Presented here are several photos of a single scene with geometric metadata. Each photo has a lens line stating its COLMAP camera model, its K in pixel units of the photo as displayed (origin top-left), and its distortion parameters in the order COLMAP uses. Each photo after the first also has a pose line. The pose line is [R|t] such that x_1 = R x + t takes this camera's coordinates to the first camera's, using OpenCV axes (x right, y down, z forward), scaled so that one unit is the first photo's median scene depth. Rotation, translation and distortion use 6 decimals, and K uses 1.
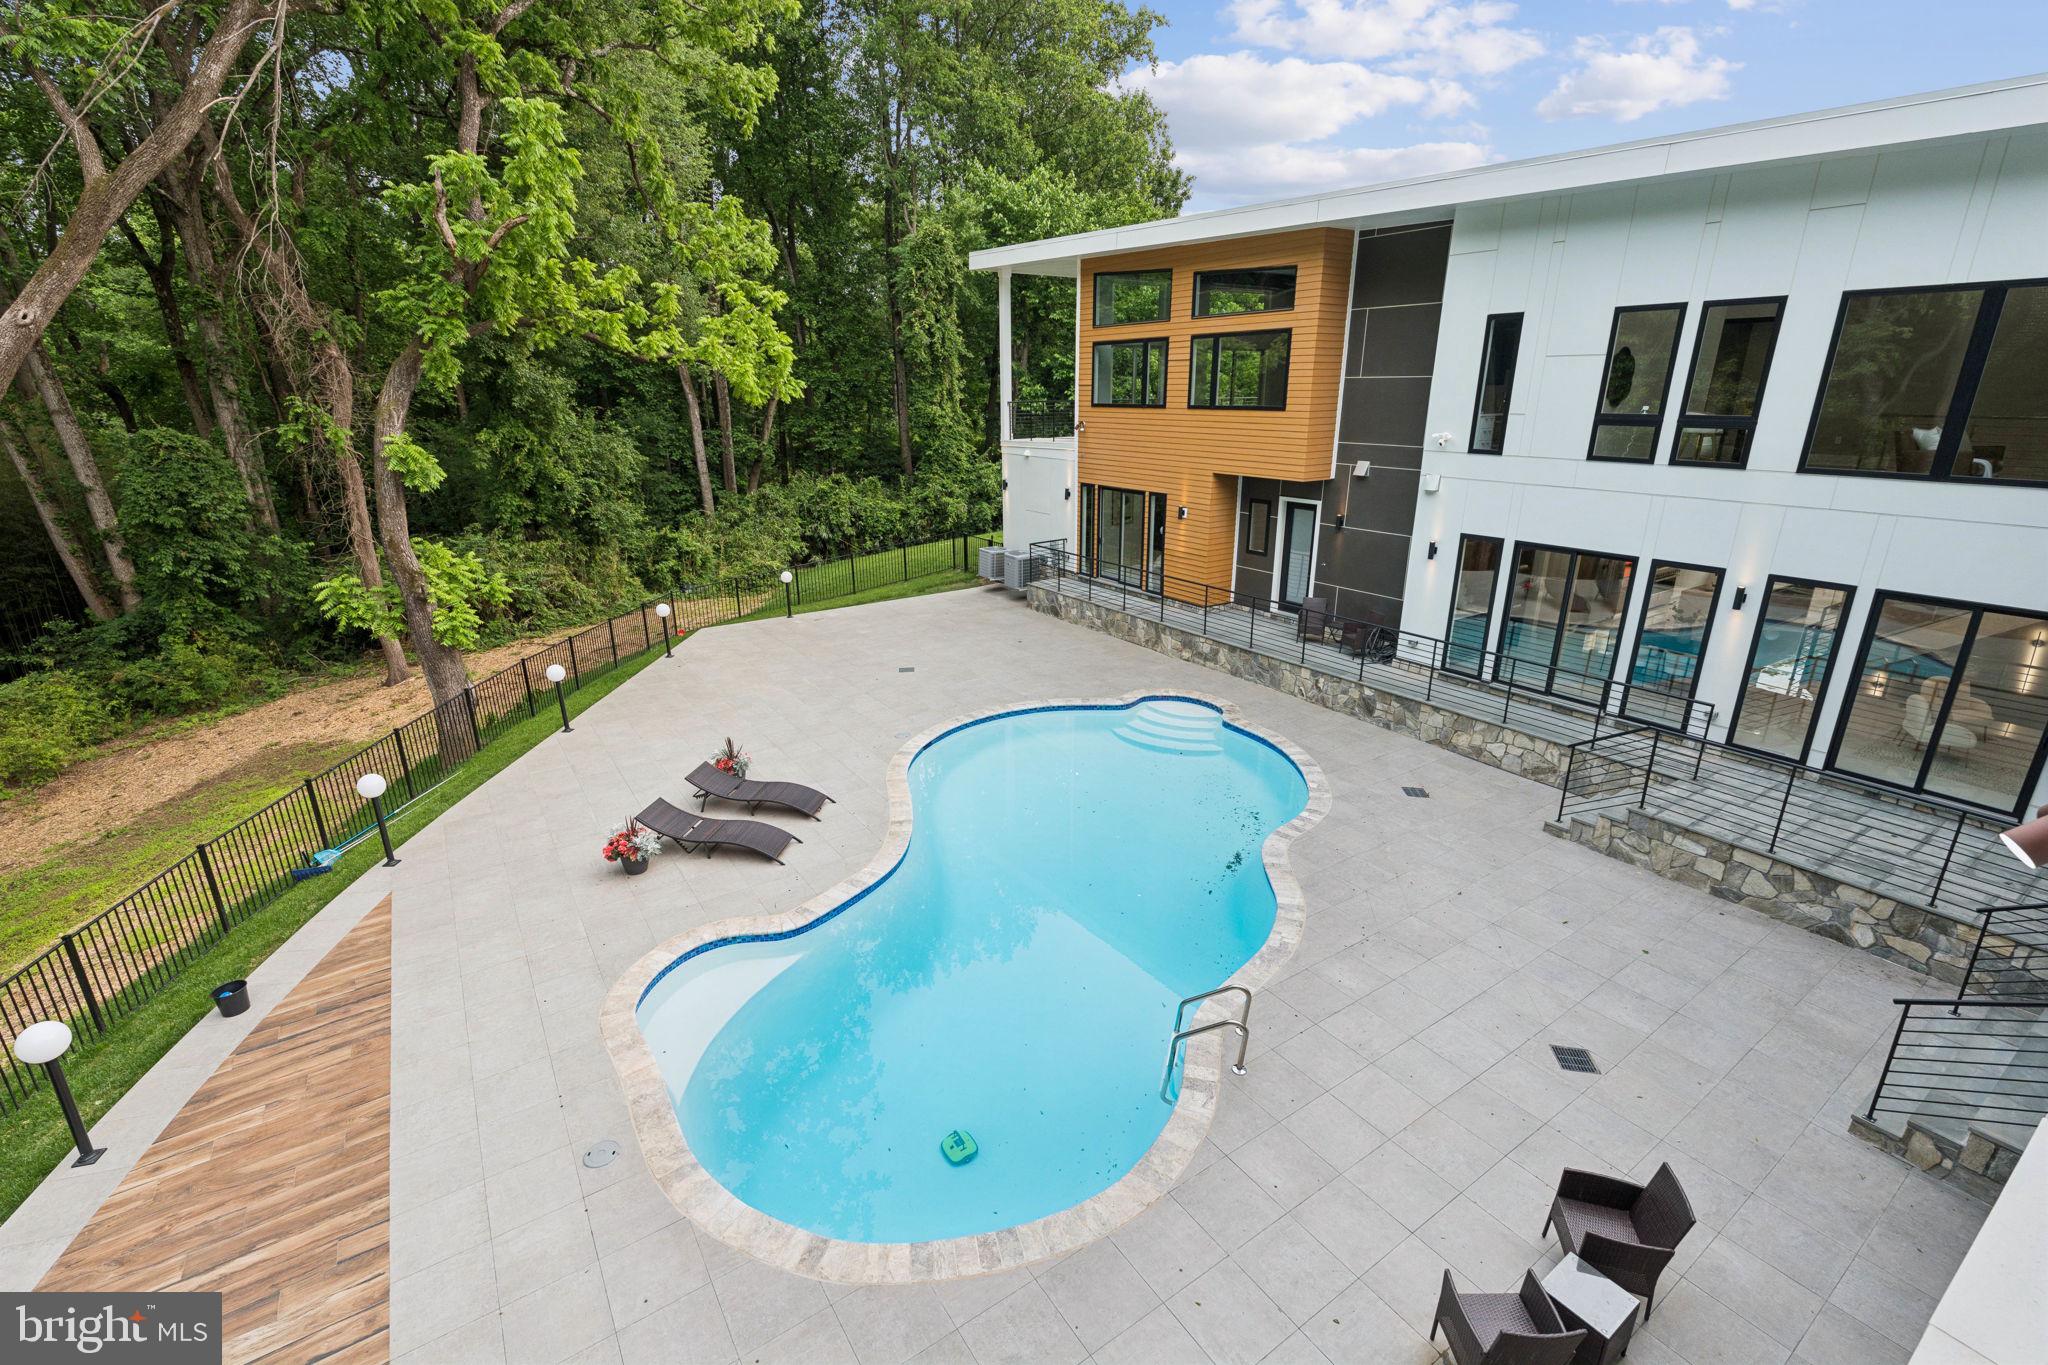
lens RADIAL K [[897.7, 0, 1020.6], [0, 897.7, 677.5], [0, 0, 1]] dist [-0.007693, 0.000137]
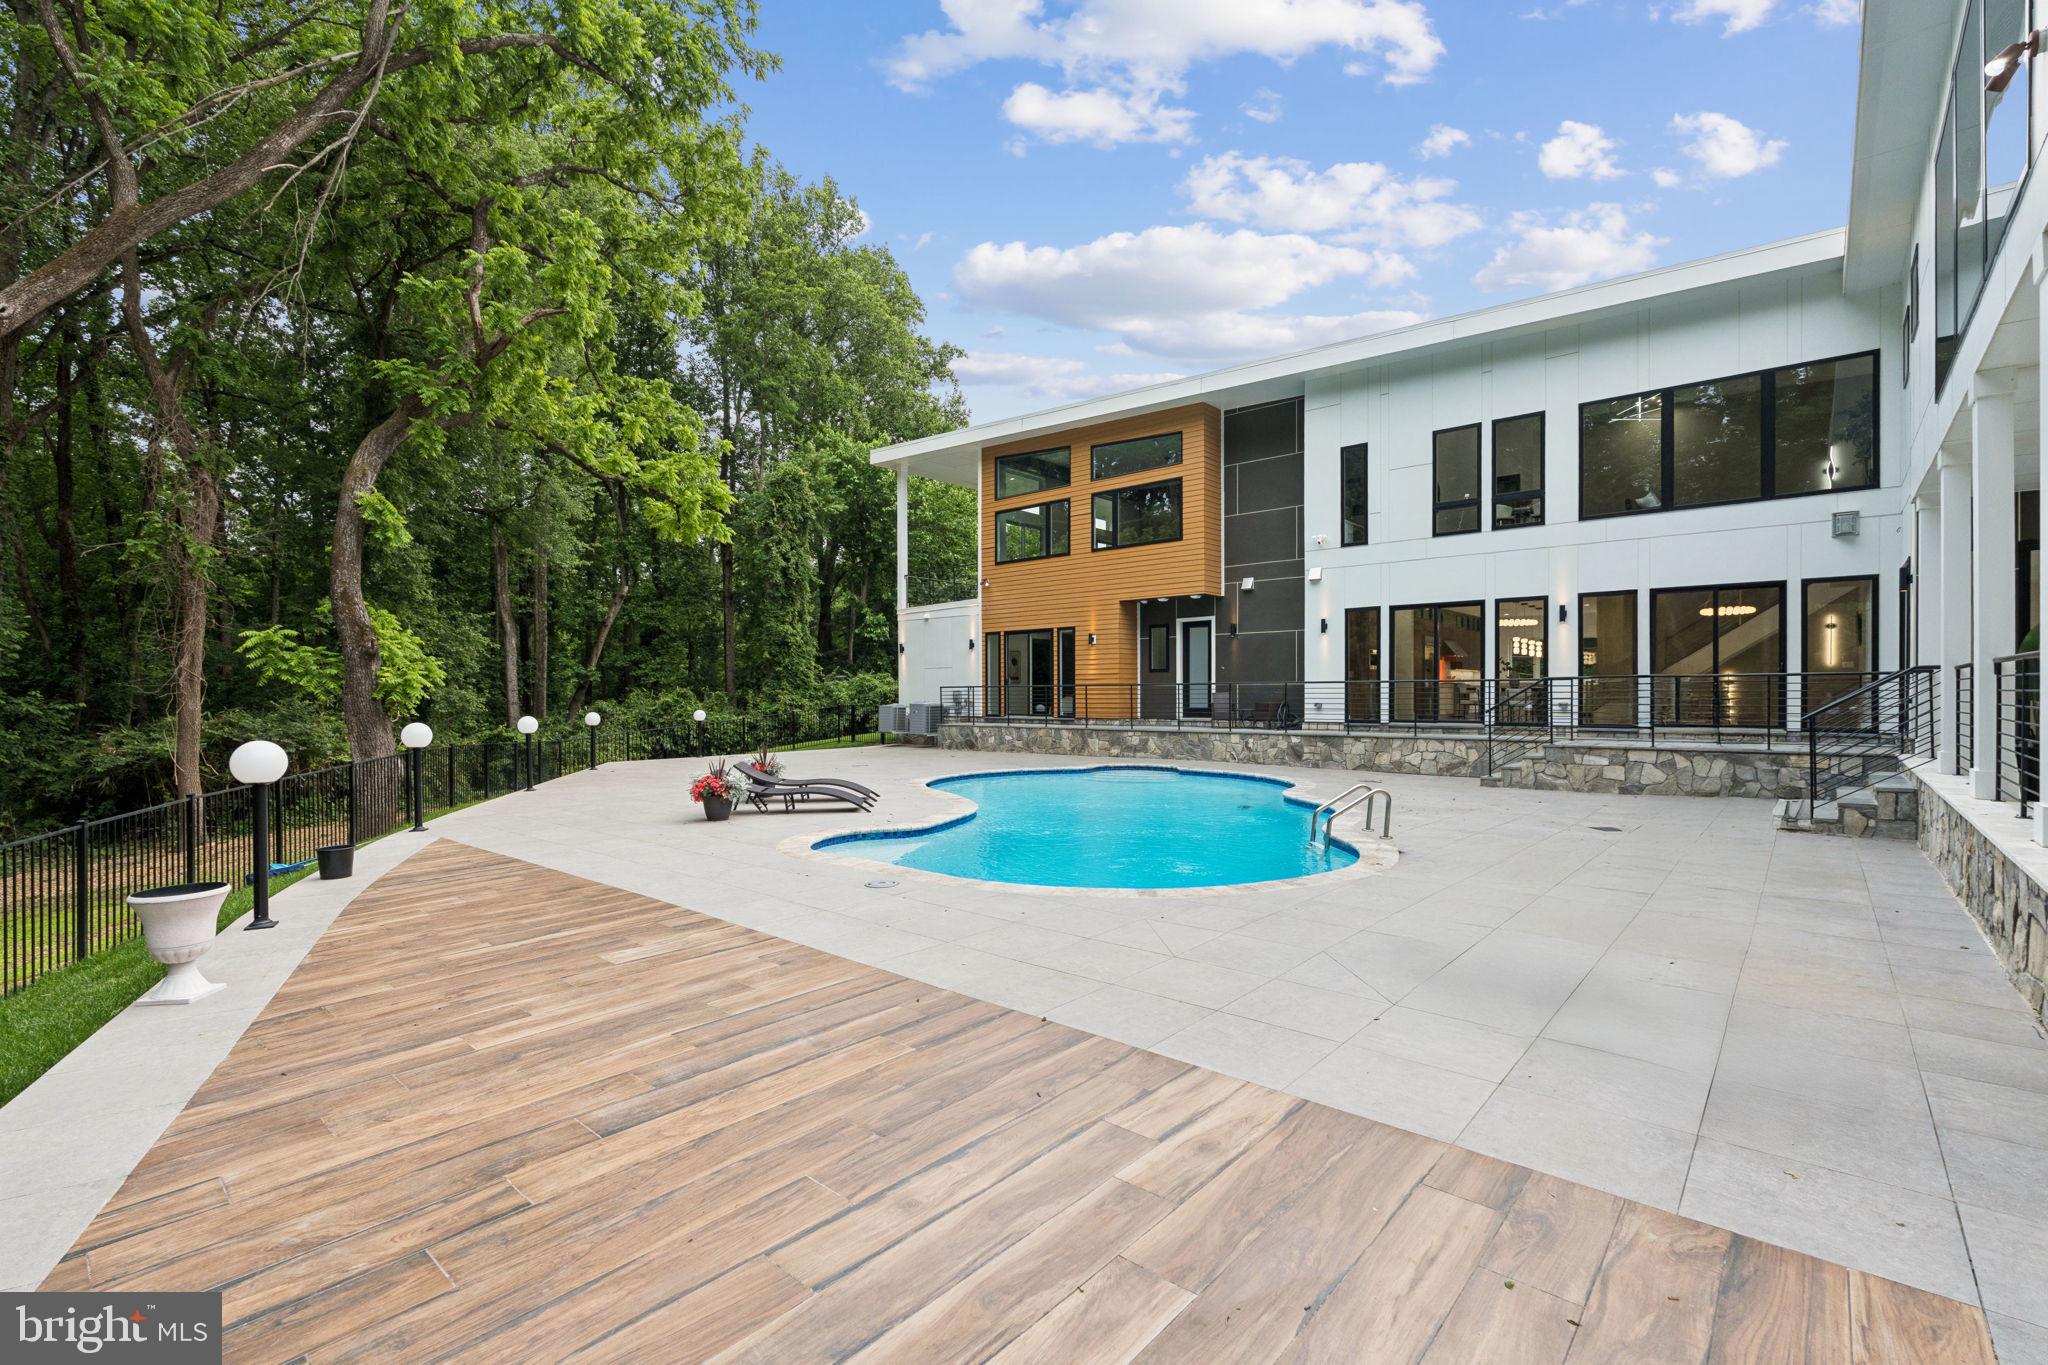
lens RADIAL K [[897.7, 0, 1036.3], [0, 897.7, 678.4], [0, 0, 1]] dist [-0.007693, 0.000137]
pose [[0.965958, 0.005246, 0.258644, -0.206813], [0.076689, 0.949048, -0.305658, 0.233725], [-0.247069, 0.315088, 0.916339, -0.010172]]
